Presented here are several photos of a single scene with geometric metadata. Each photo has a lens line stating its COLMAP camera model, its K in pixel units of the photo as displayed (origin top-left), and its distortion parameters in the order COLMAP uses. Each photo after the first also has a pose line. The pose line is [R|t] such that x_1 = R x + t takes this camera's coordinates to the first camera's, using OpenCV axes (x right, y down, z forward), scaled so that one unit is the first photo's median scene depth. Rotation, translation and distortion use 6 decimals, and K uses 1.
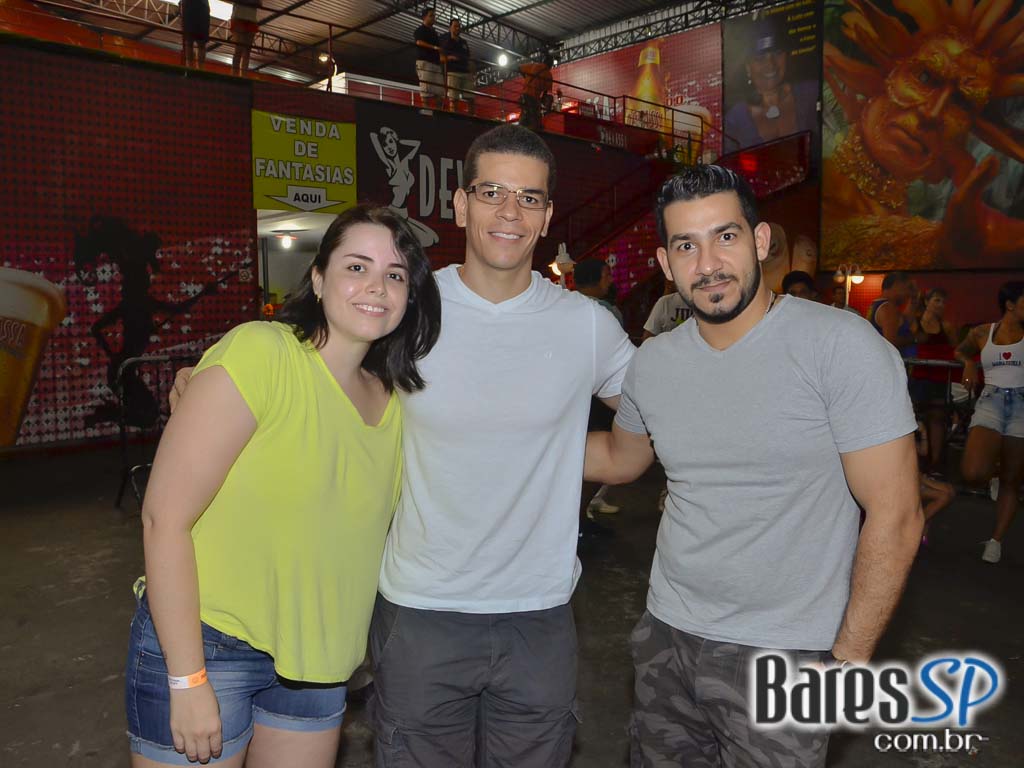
lens RADIAL K [[847.9, 0, 506.6], [0, 847.9, 393.8], [0, 0, 1]] dist [-0.138720, 0.088844]
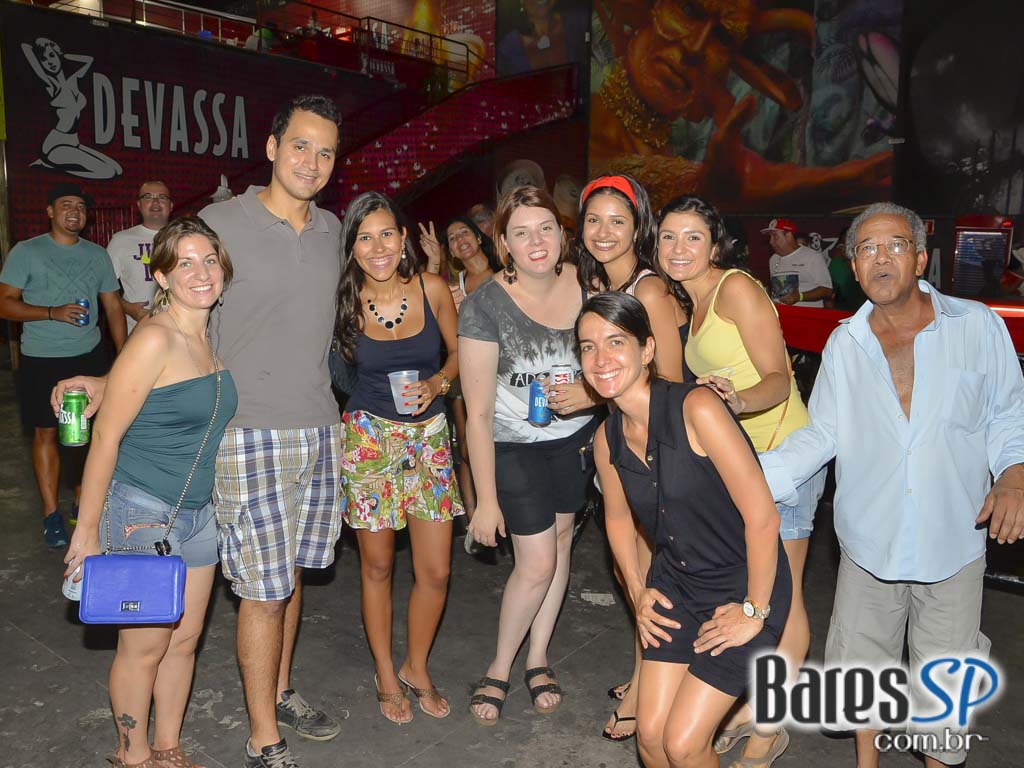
lens RADIAL K [[847.9, 0, 512.6], [0, 847.9, 398.4], [0, 0, 1]] dist [-0.138720, 0.088844]
pose [[0.989030, -0.006532, 0.147567, 0.199169], [-0.003757, 0.997586, 0.069337, -0.003876], [-0.147664, -0.069131, 0.986619, 0.065483]]
